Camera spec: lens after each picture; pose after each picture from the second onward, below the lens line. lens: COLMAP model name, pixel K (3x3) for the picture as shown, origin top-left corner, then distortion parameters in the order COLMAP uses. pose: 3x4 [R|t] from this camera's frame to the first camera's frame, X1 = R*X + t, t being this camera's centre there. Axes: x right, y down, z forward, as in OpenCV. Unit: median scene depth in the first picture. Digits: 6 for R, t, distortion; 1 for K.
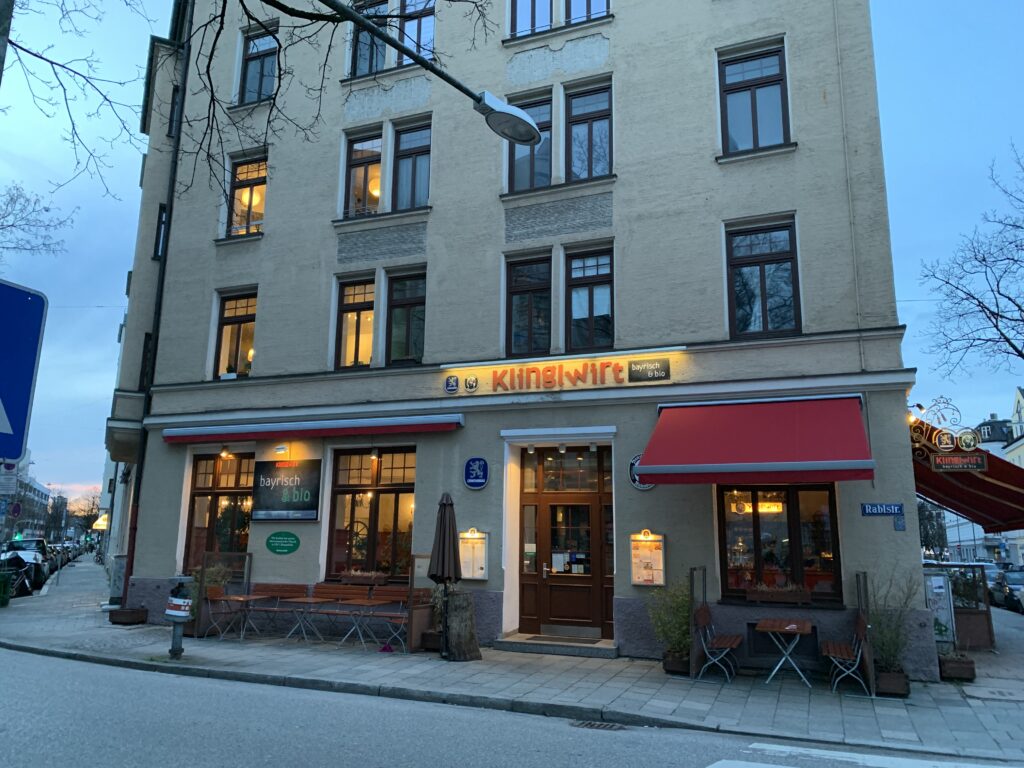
lens RADIAL K [[779.1, 0, 504.5], [0, 779.1, 375.3], [0, 0, 1]] dist [0.035729, -0.036352]
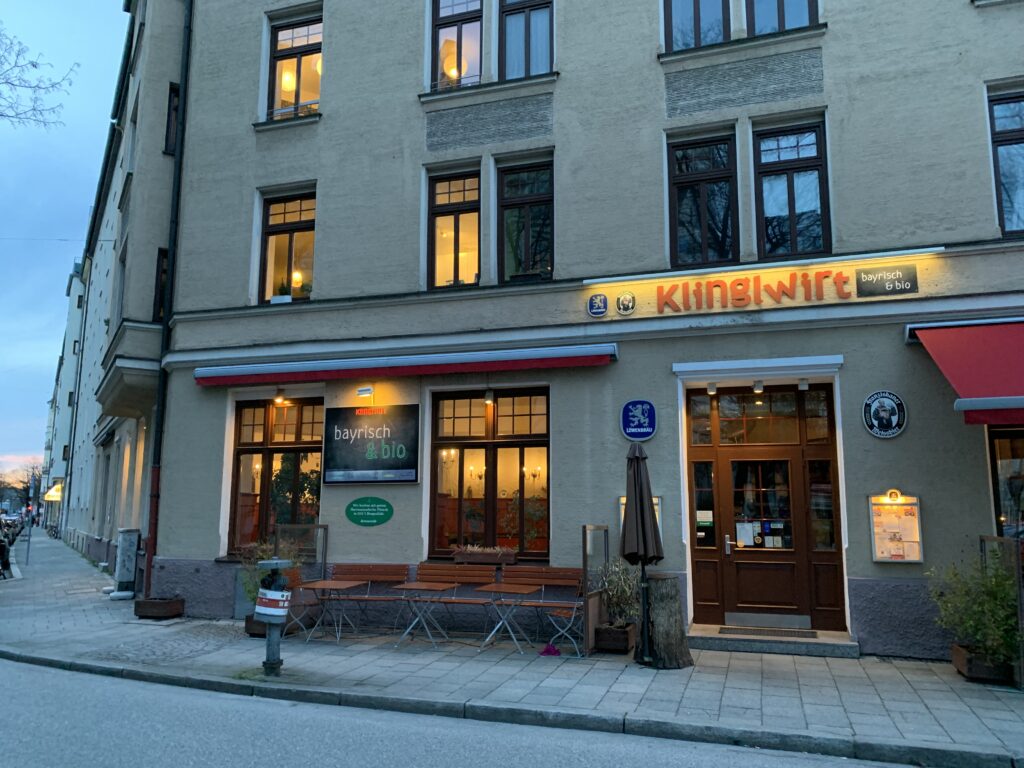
lens RADIAL K [[779.1, 0, 510.8], [0, 779.1, 391.1], [0, 0, 1]] dist [0.035729, -0.036352]
pose [[0.997346, -0.000620, 0.072809, -0.220026], [-0.003718, 0.998226, 0.059421, 0.053347], [-0.072716, -0.059534, 0.995574, 0.251791]]
